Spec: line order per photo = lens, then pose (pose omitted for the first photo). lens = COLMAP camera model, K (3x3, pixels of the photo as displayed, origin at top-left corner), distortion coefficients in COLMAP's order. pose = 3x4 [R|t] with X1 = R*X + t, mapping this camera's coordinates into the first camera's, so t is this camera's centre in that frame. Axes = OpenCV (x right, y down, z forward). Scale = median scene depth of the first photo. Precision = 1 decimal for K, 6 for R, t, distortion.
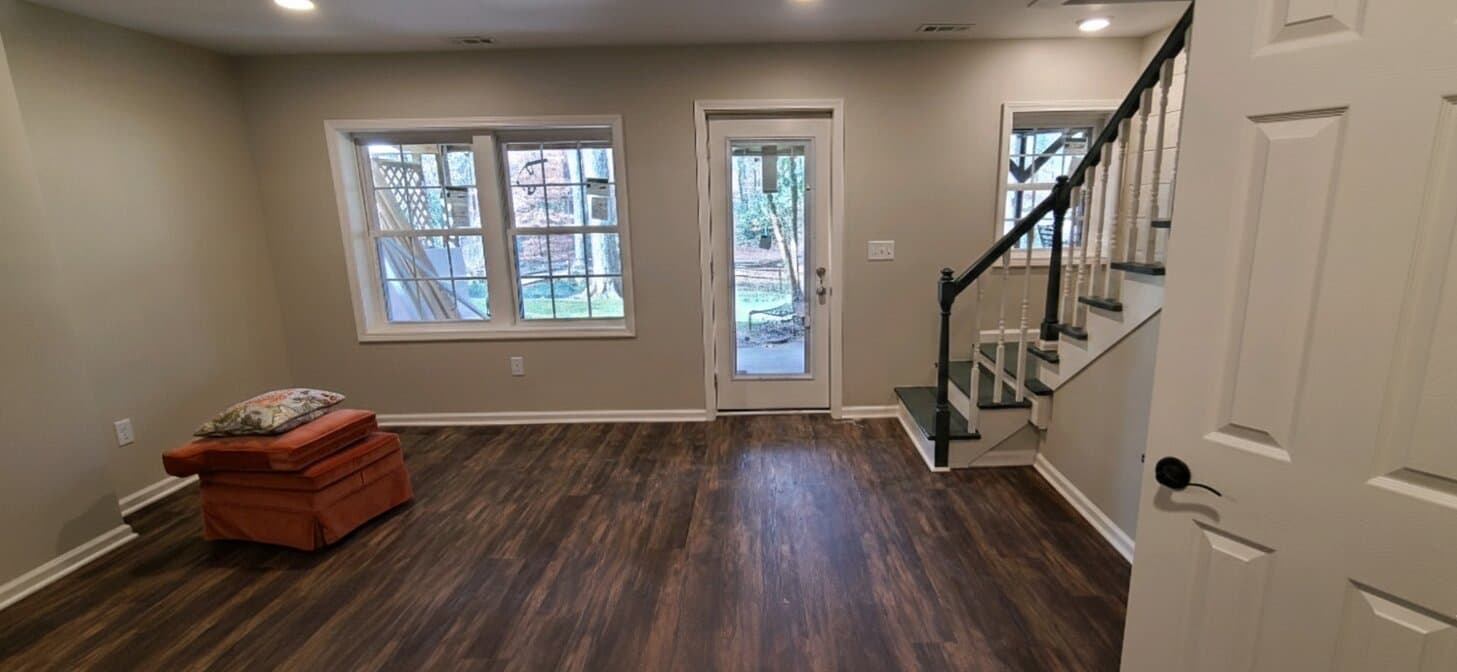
lens RADIAL K [[629.6, 0, 773.0], [0, 629.6, 332.6], [0, 0, 1]] dist [-0.000432, -0.000055]
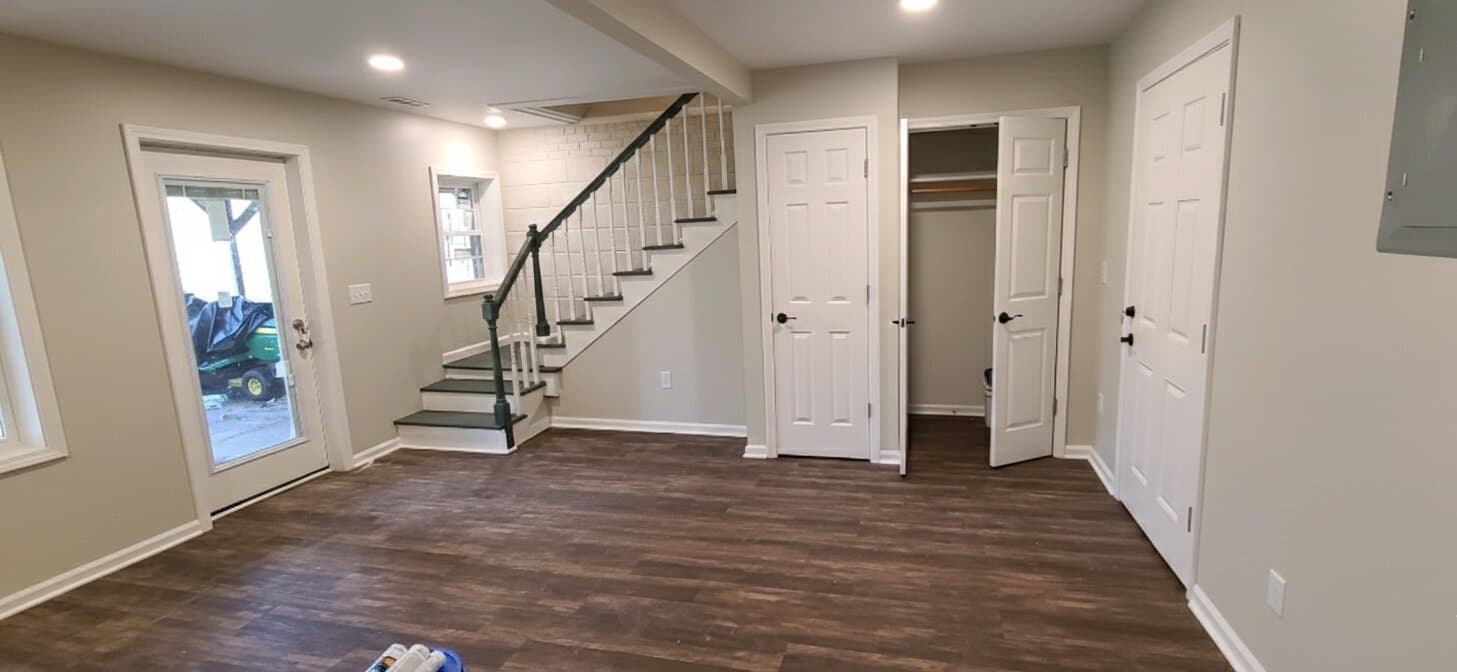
lens RADIAL K [[629.6, 0, 773.0], [0, 629.6, 332.6], [0, 0, 1]] dist [-0.000432, -0.000055]
pose [[0.247171, -0.154648, 0.956551, -0.721446], [0.229328, 0.968472, 0.097317, -0.014337], [-0.941443, 0.195310, 0.274843, 0.092645]]
